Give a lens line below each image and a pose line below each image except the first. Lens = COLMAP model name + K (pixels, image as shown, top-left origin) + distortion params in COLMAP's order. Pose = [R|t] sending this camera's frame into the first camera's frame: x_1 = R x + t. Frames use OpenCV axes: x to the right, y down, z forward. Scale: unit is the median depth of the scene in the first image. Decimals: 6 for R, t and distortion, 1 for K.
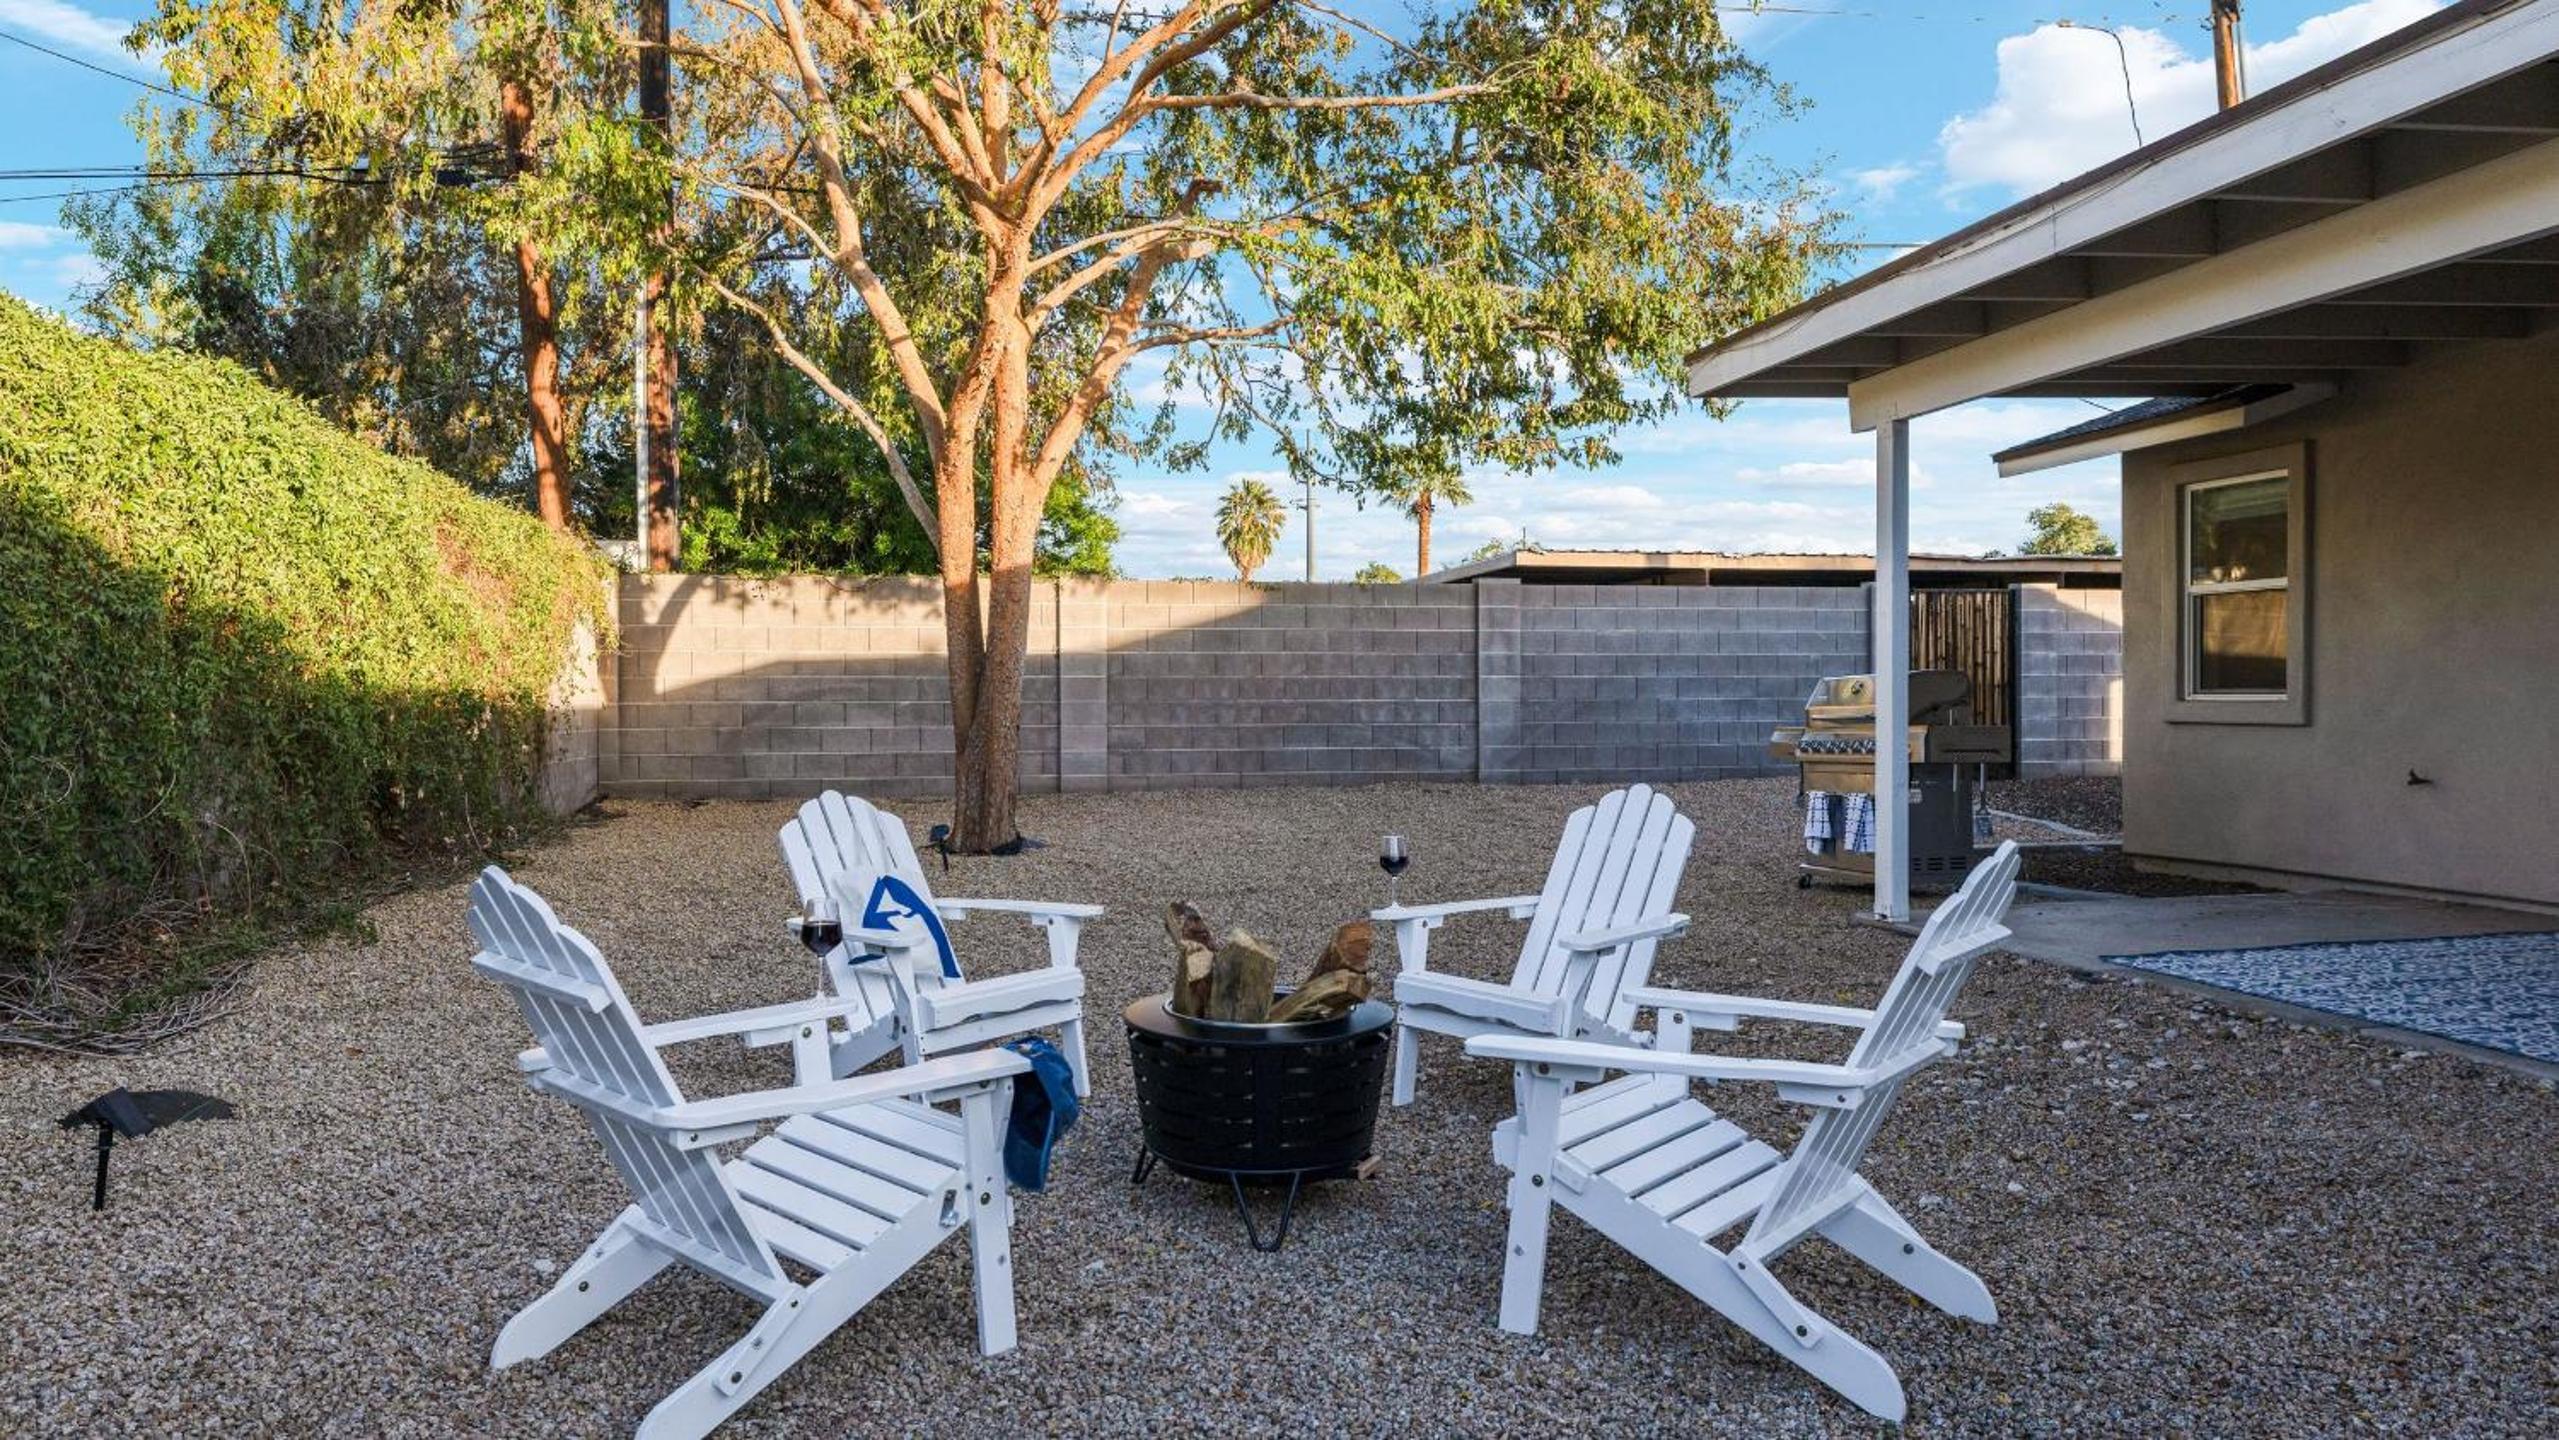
lens RADIAL K [[1643.9, 0, 1279.5], [0, 1643.9, 720.0], [0, 0, 1]] dist [0.002653, 0.001590]
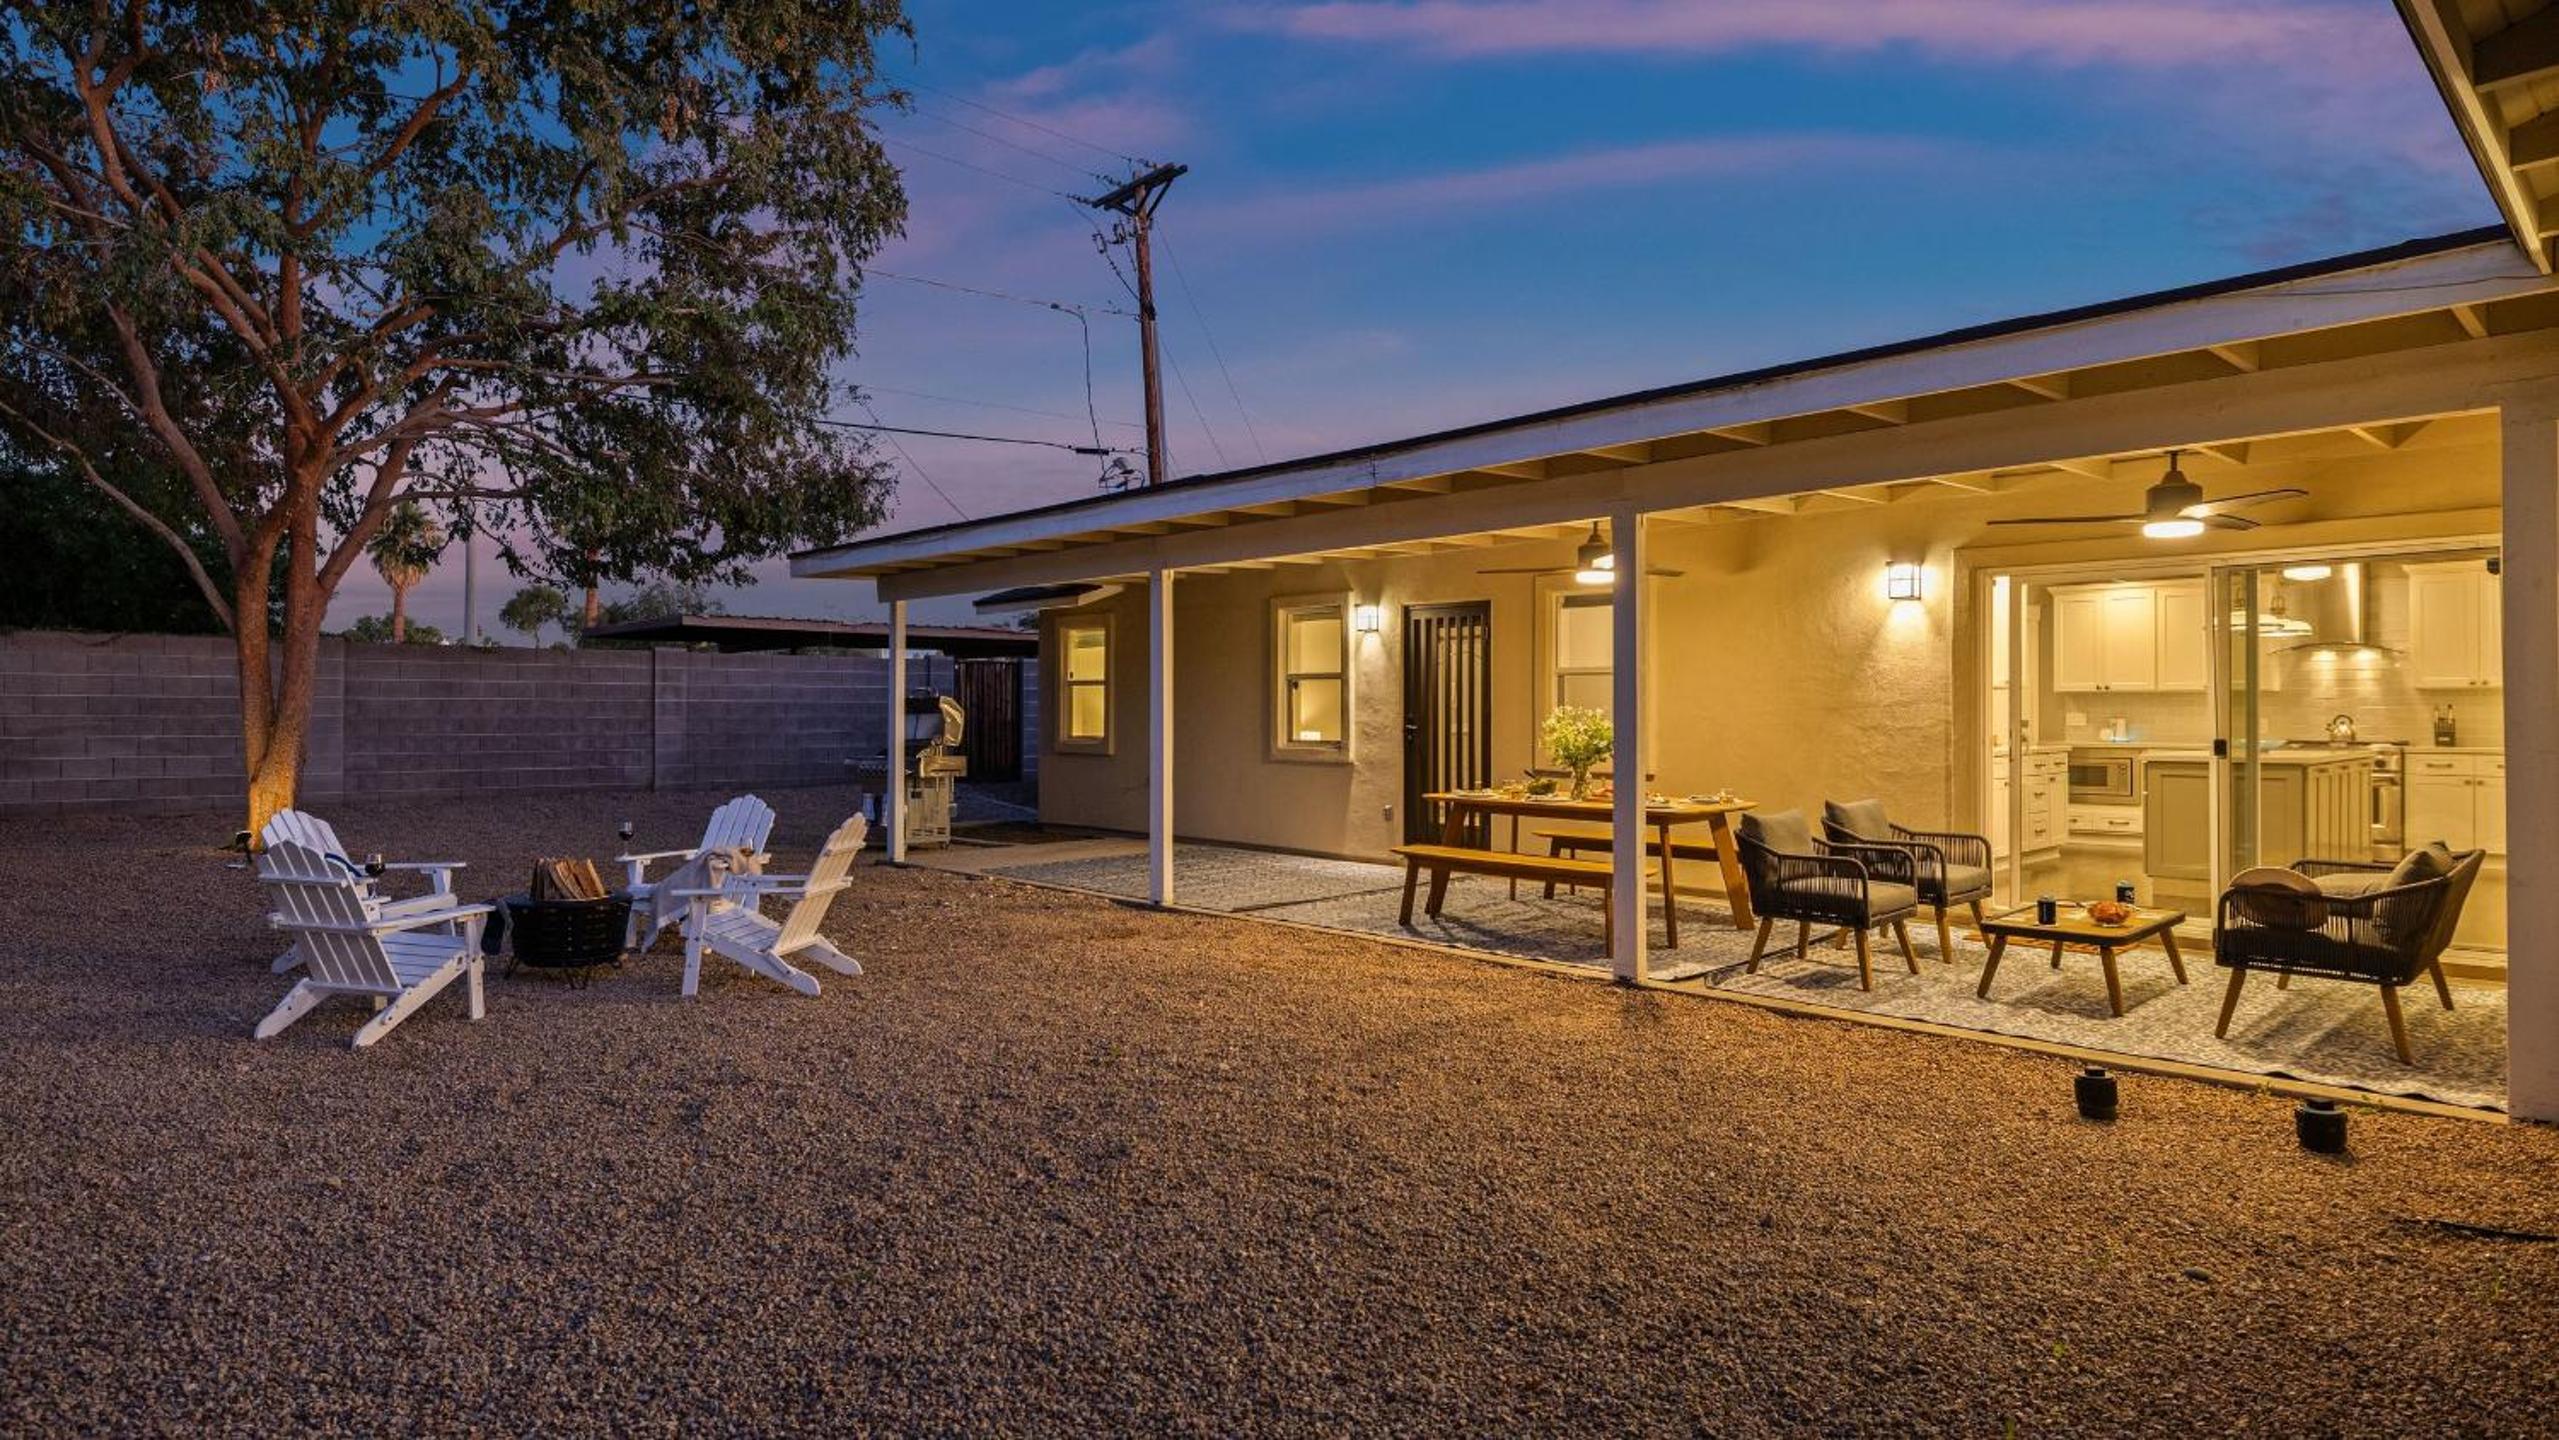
lens RADIAL K [[1397.6, 0, 1279.5], [0, 1397.6, 720.0], [0, 0, 1]] dist [-0.003510, -0.000601]
pose [[0.852825, 0.003500, 0.522184, -0.055470], [-0.000024, 0.999978, -0.006662, -0.017758], [-0.522196, 0.005669, 0.852807, -0.354632]]
